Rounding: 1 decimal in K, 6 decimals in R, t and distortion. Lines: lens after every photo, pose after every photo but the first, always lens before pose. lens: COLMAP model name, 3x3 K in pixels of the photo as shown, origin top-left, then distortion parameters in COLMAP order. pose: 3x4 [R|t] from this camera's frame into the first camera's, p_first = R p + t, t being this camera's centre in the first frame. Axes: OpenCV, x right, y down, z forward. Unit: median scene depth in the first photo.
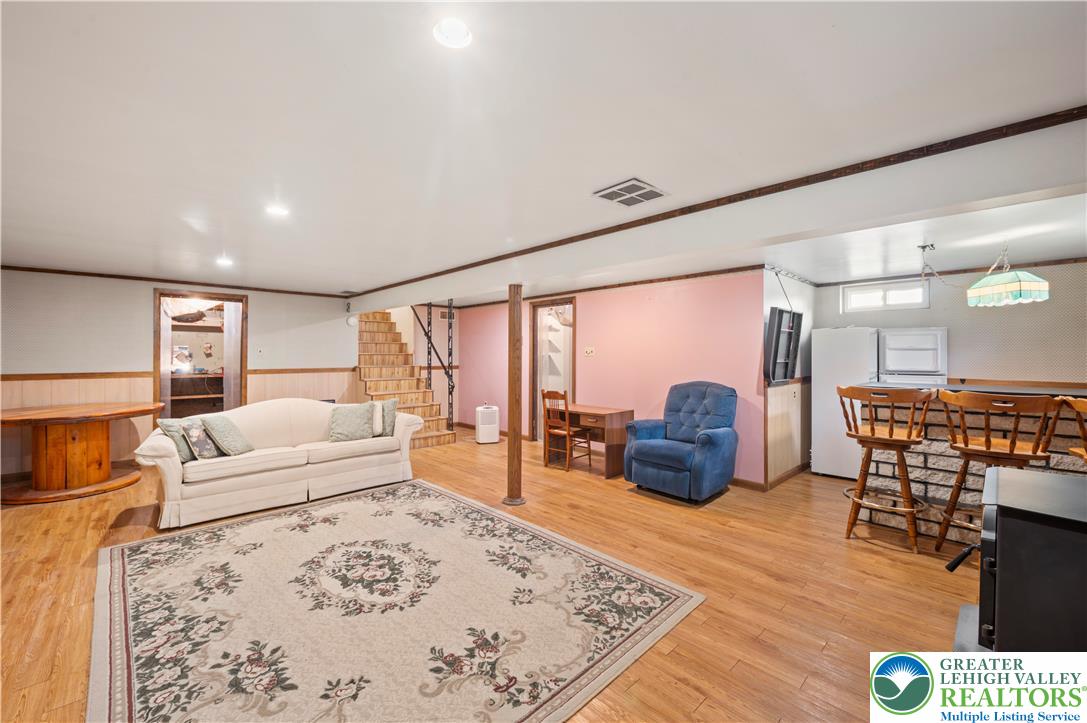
lens RADIAL K [[437.0, 0, 537.4], [0, 437.0, 355.3], [0, 0, 1]] dist [-0.004457, -0.002389]
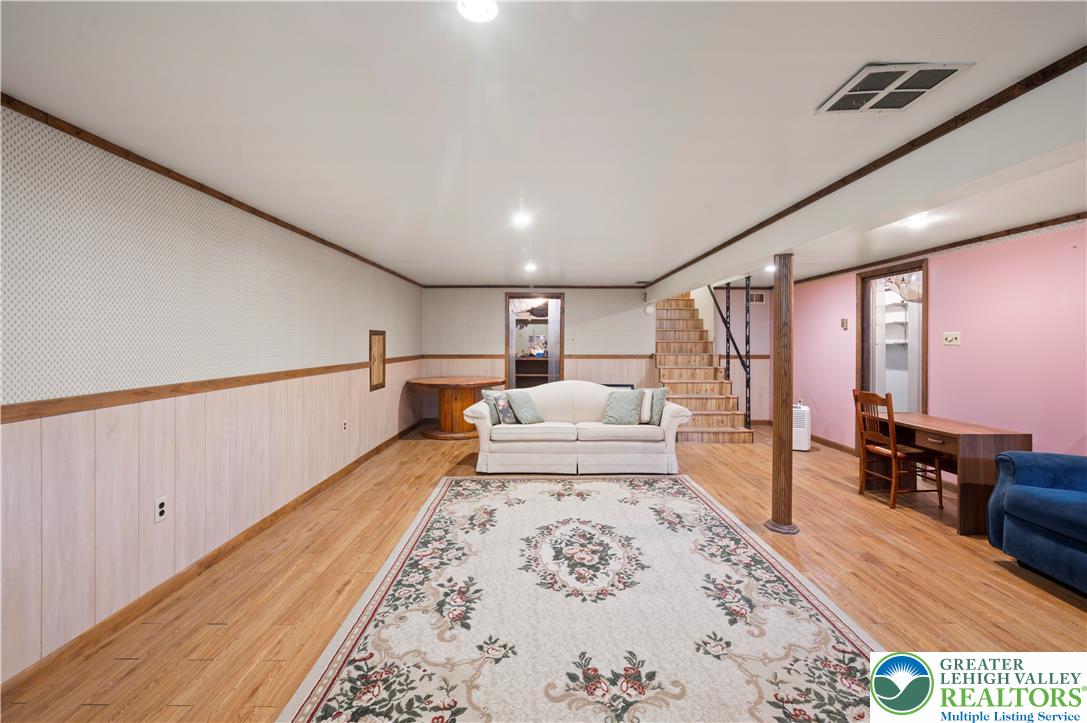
lens RADIAL K [[437.0, 0, 542.4], [0, 437.0, 342.7], [0, 0, 1]] dist [-0.004457, -0.002389]
pose [[0.730520, 0.002312, -0.682887, 0.220132], [-0.002147, 0.999997, 0.001089, -0.002303], [0.682888, 0.000671, 0.730523, 0.159287]]
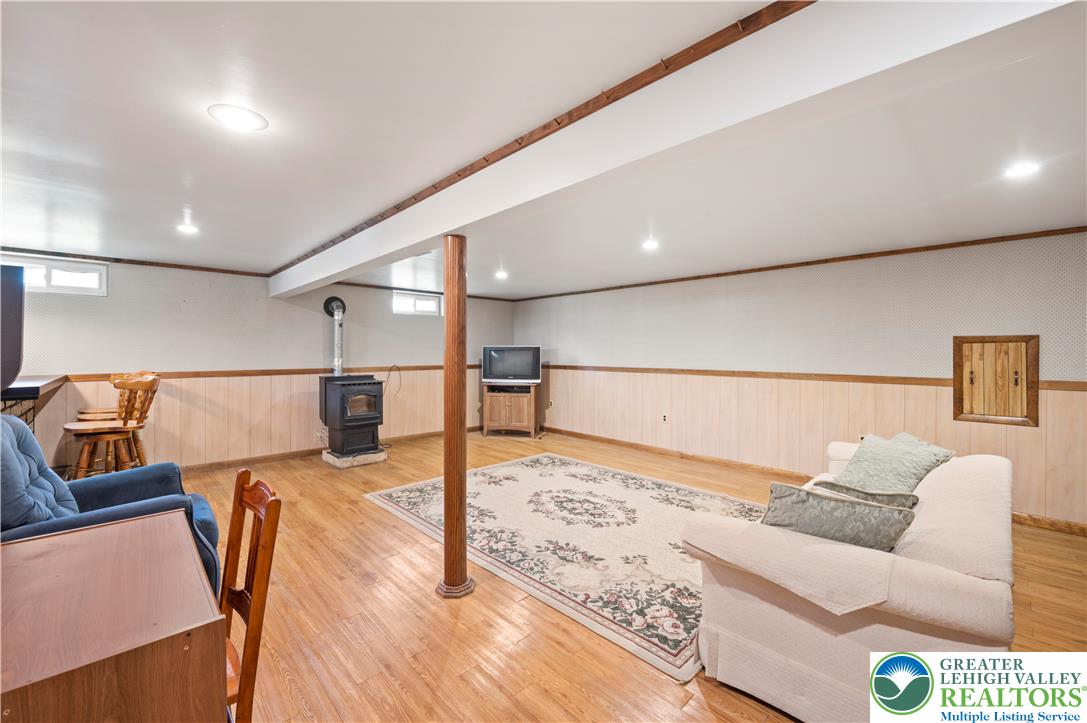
lens RADIAL K [[437.0, 0, 545.6], [0, 437.0, 350.0], [0, 0, 1]] dist [-0.004457, -0.002389]
pose [[-0.999748, -0.006003, -0.021625, -0.214474], [-0.006029, 0.999981, 0.001163, -0.004653], [0.021617, 0.001293, -0.999765, 2.103647]]
